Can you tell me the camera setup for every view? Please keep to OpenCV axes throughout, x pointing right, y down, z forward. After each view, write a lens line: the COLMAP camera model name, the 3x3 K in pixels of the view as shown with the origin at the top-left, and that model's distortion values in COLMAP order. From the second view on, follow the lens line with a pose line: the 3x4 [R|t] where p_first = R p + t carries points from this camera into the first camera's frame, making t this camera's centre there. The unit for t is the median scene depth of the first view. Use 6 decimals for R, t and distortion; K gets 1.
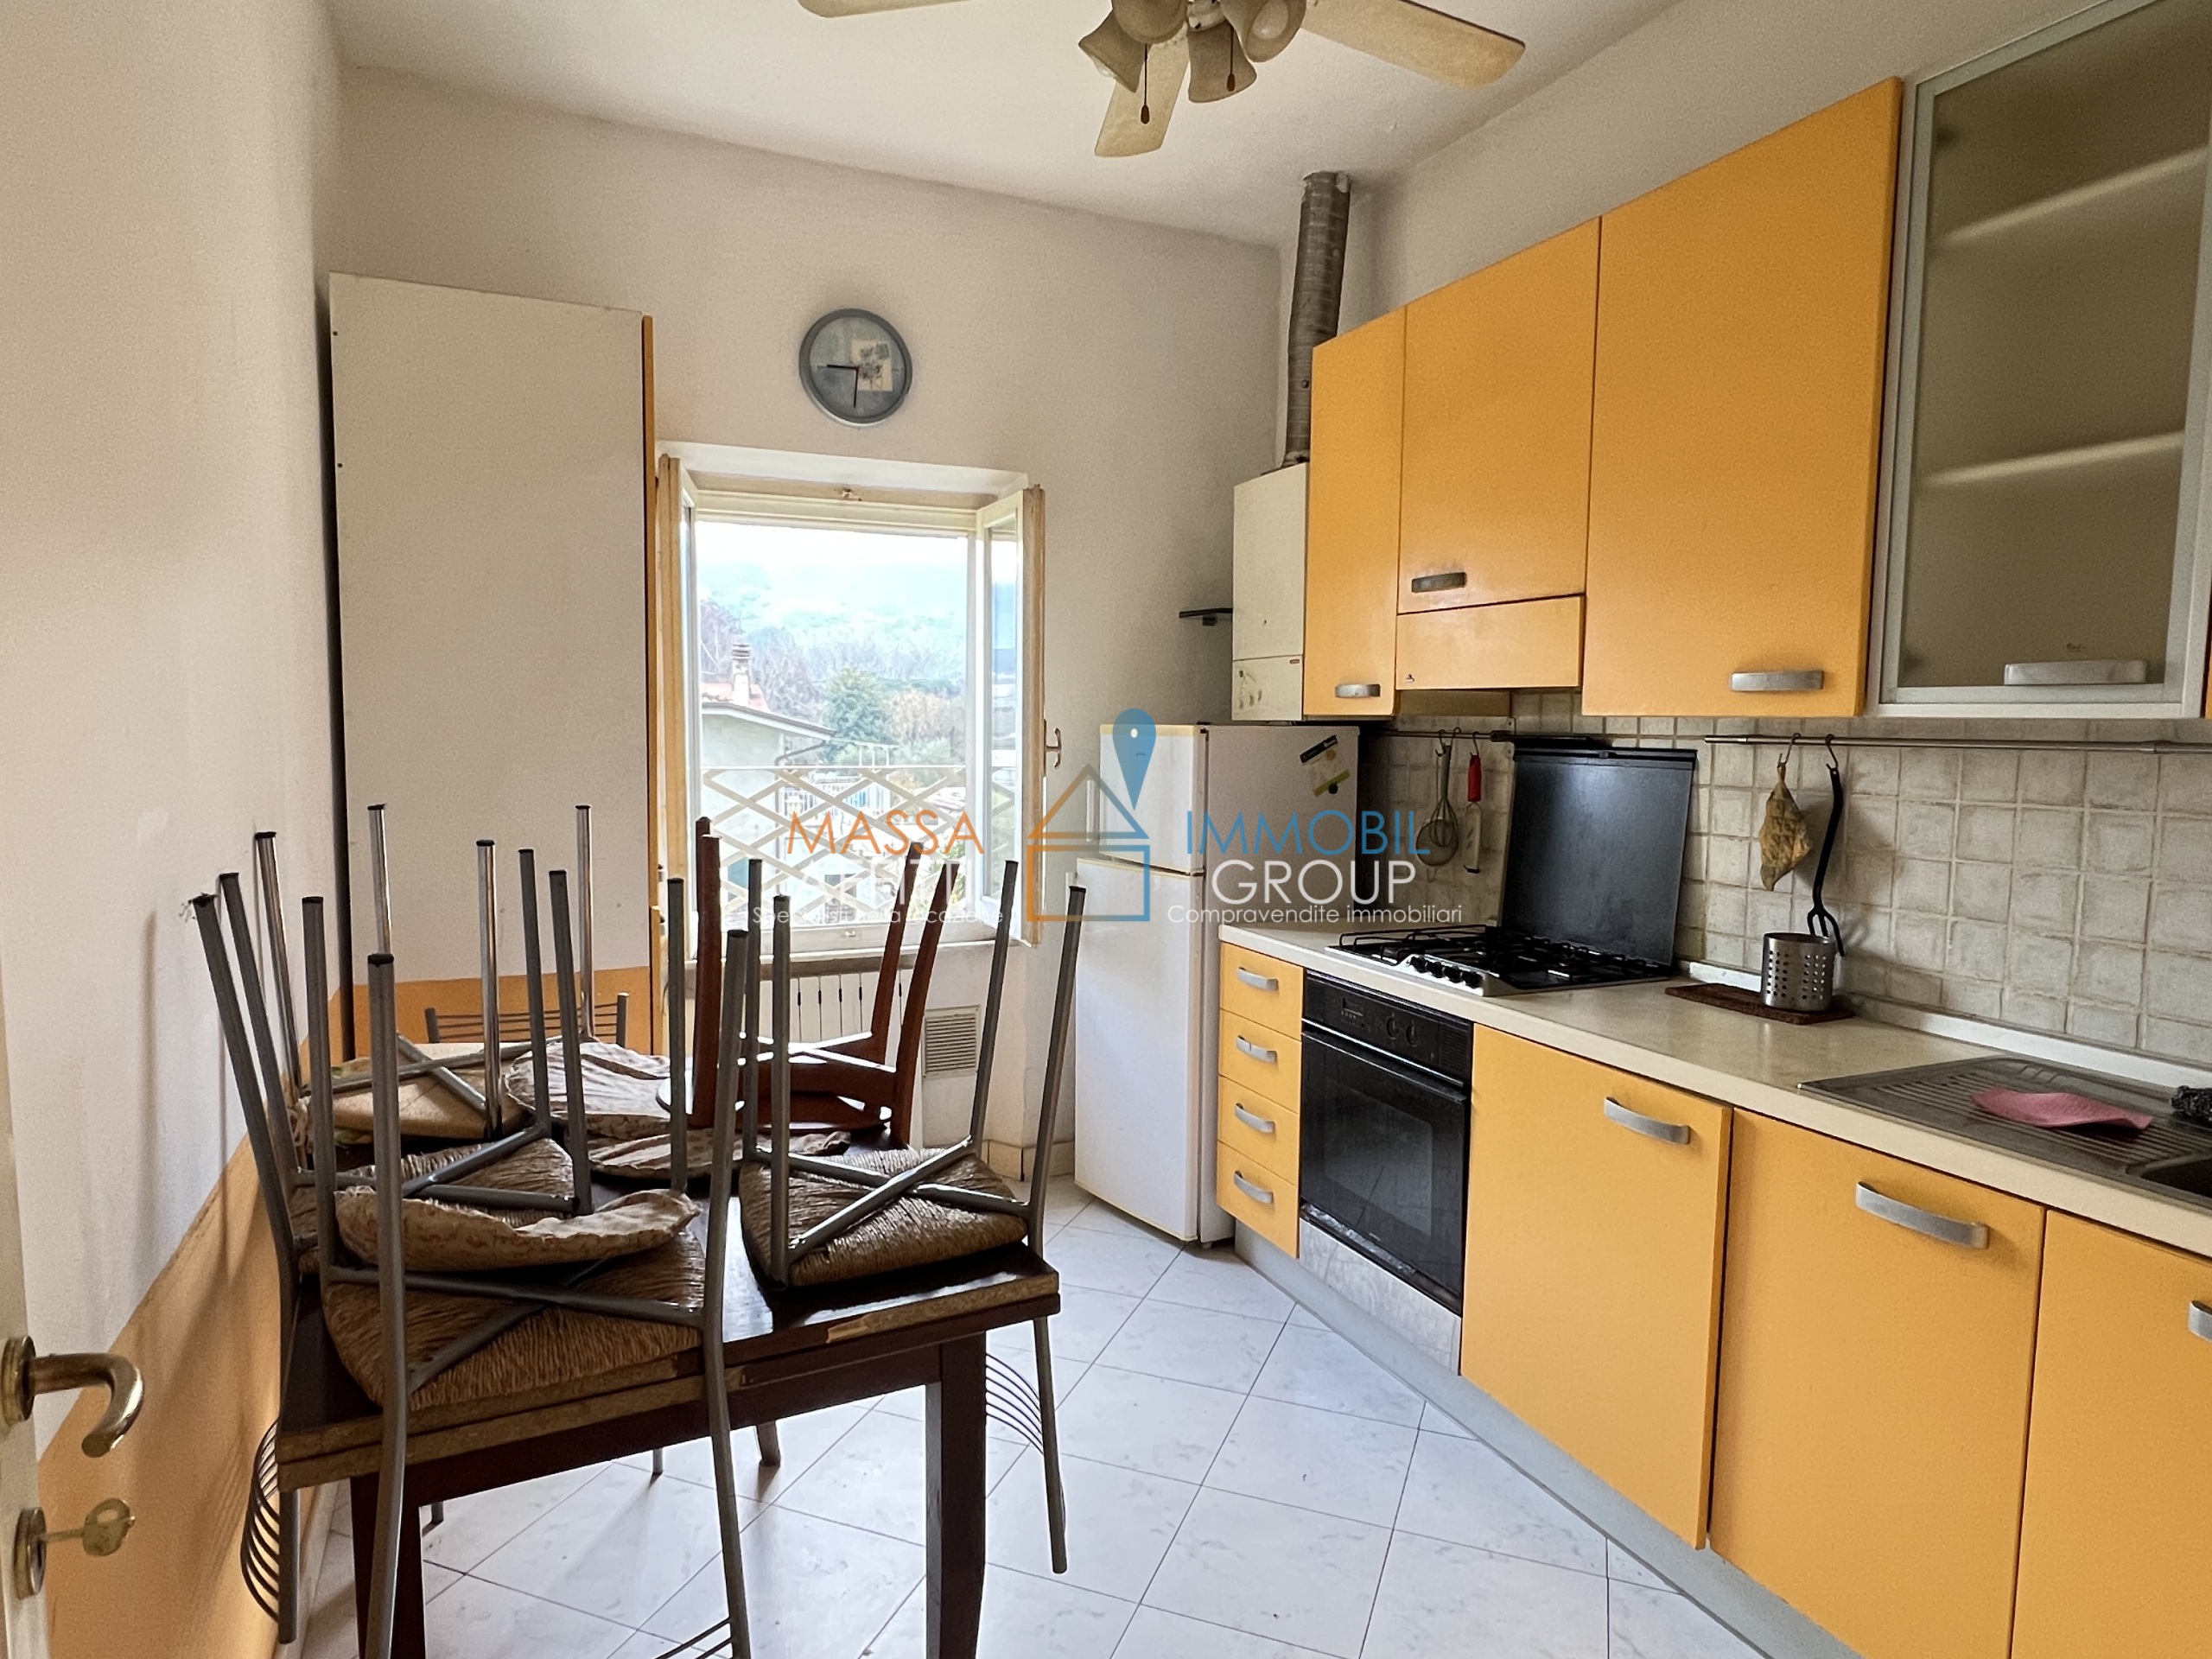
lens RADIAL K [[1308.0, 0, 1087.4], [0, 1308.0, 837.3], [0, 0, 1]] dist [-0.009735, 0.002591]
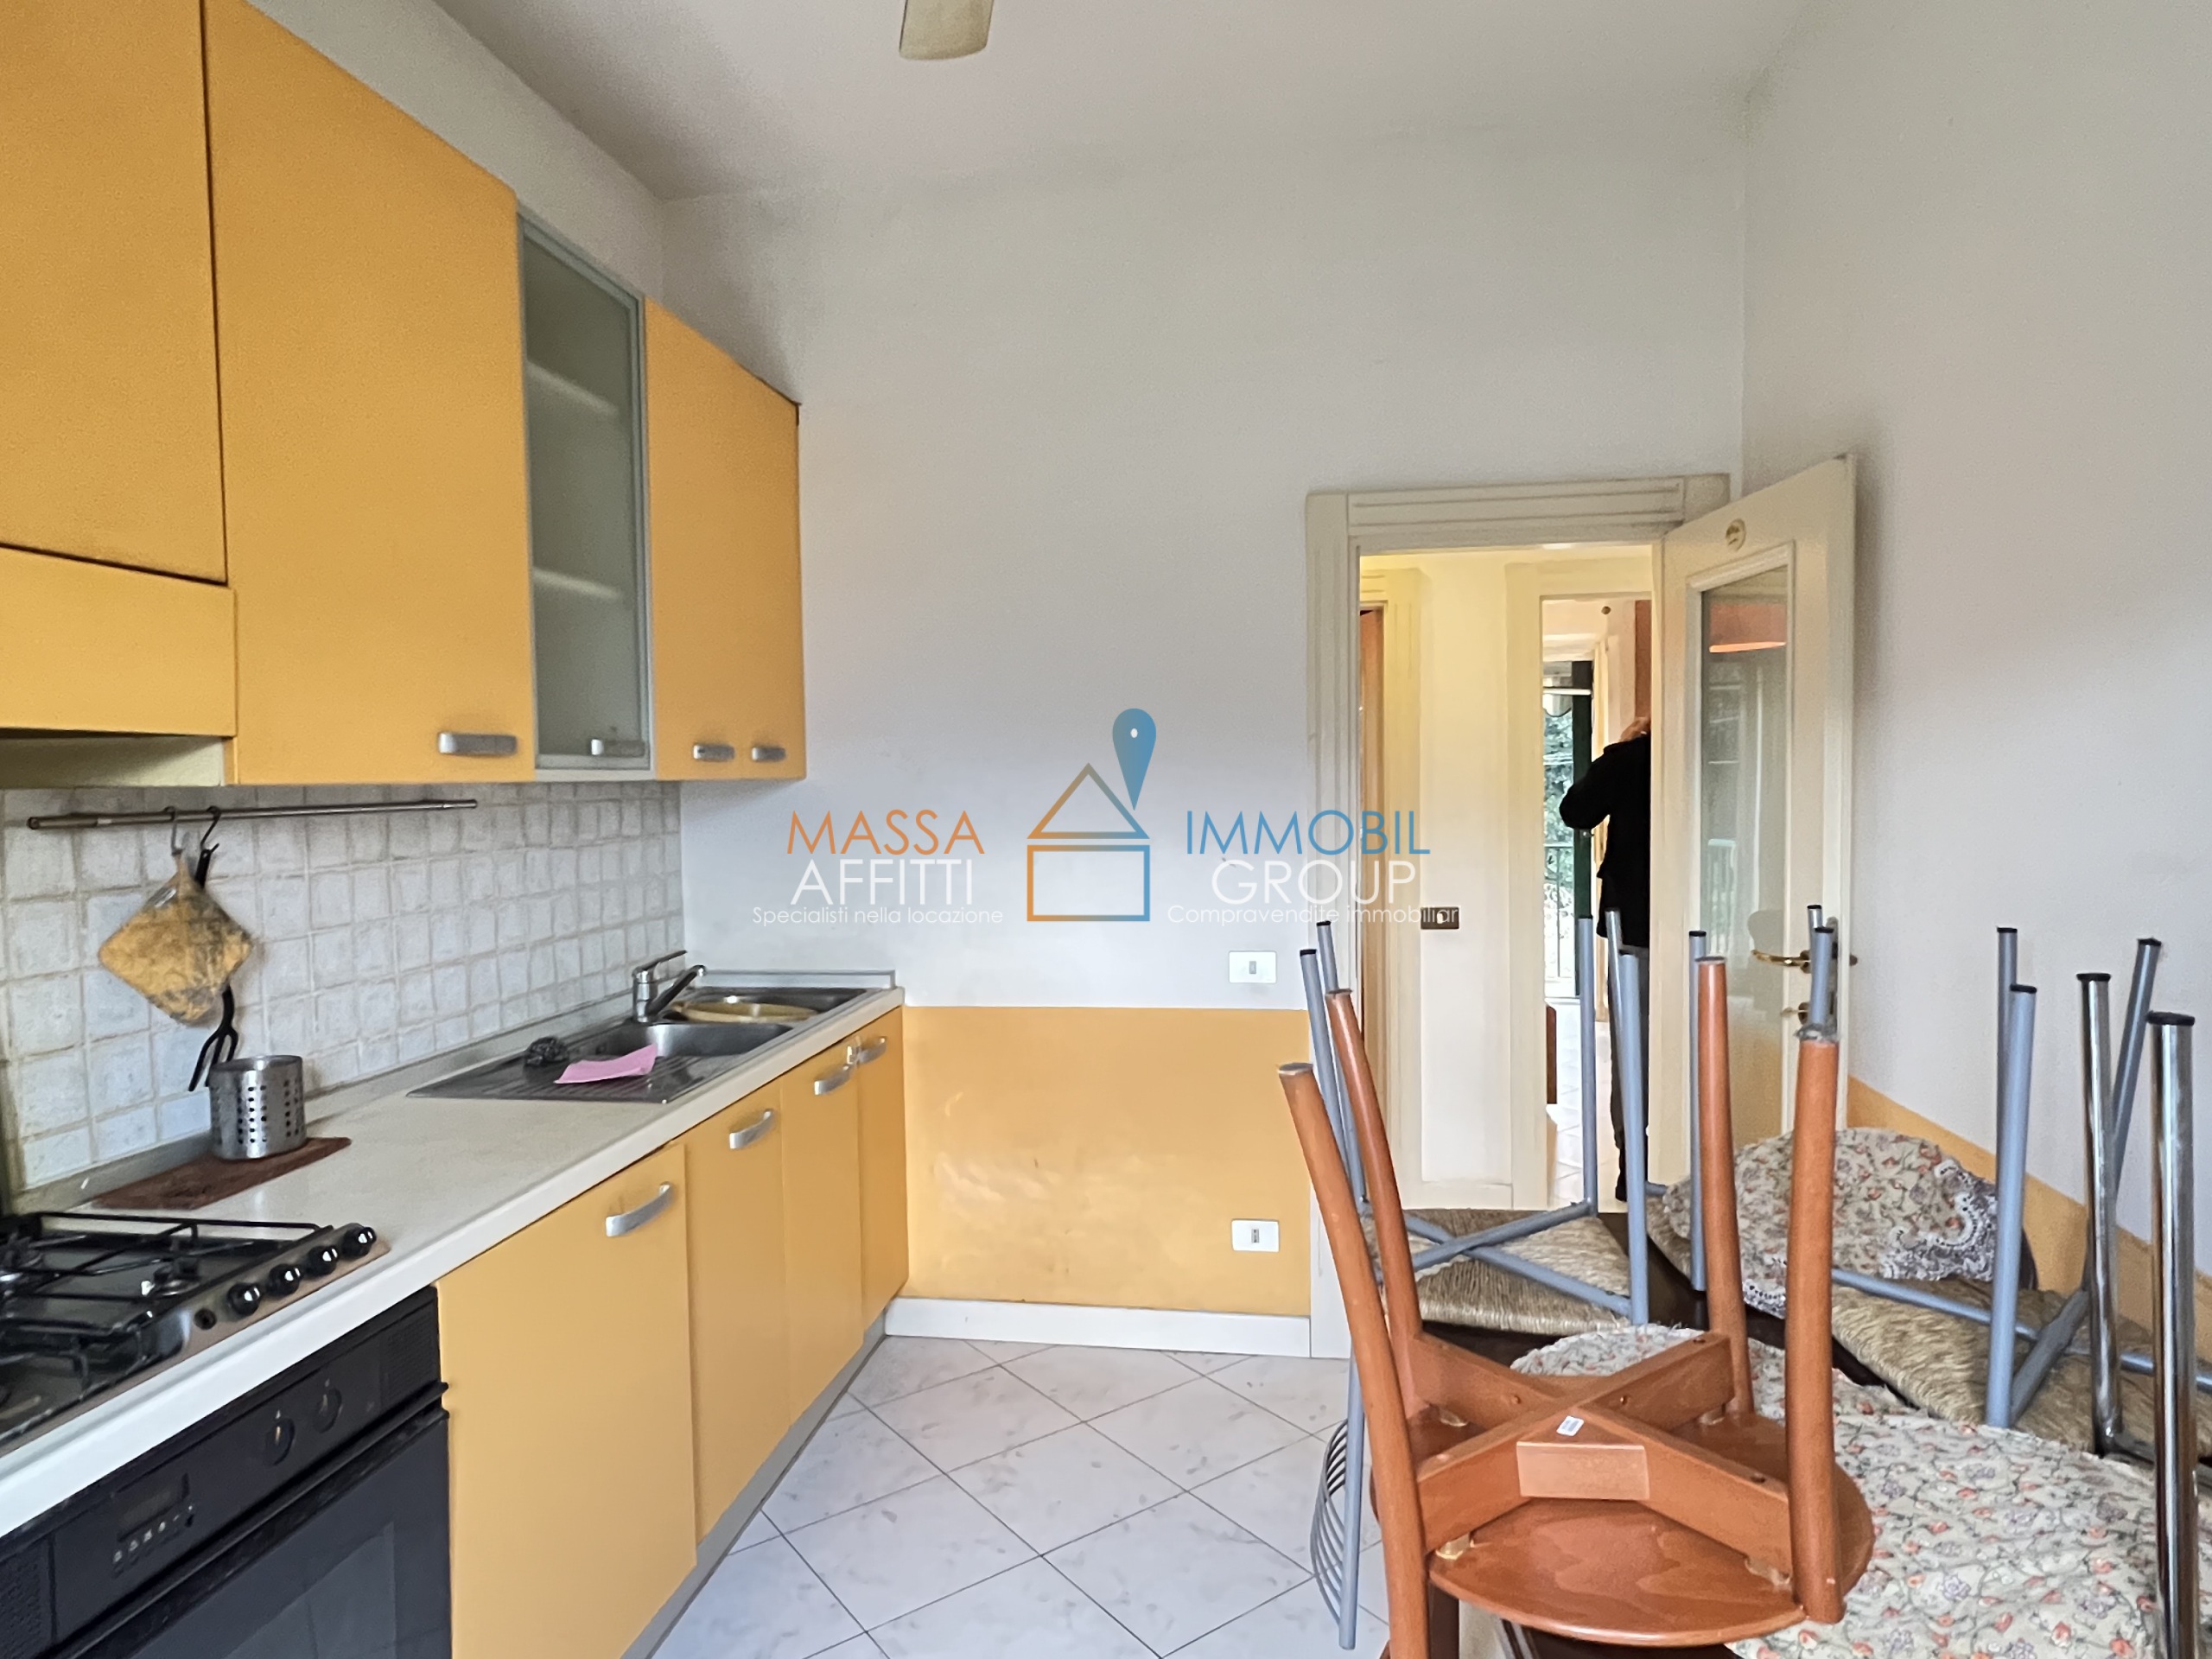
lens RADIAL K [[1308.0, 0, 1098.7], [0, 1308.0, 837.3], [0, 0, 1]] dist [-0.009735, 0.002591]
pose [[-0.850206, -0.023625, 0.525920, -0.263257], [0.052959, 0.990087, 0.130089, -0.118483], [-0.523779, 0.138455, -0.840527, 1.221103]]
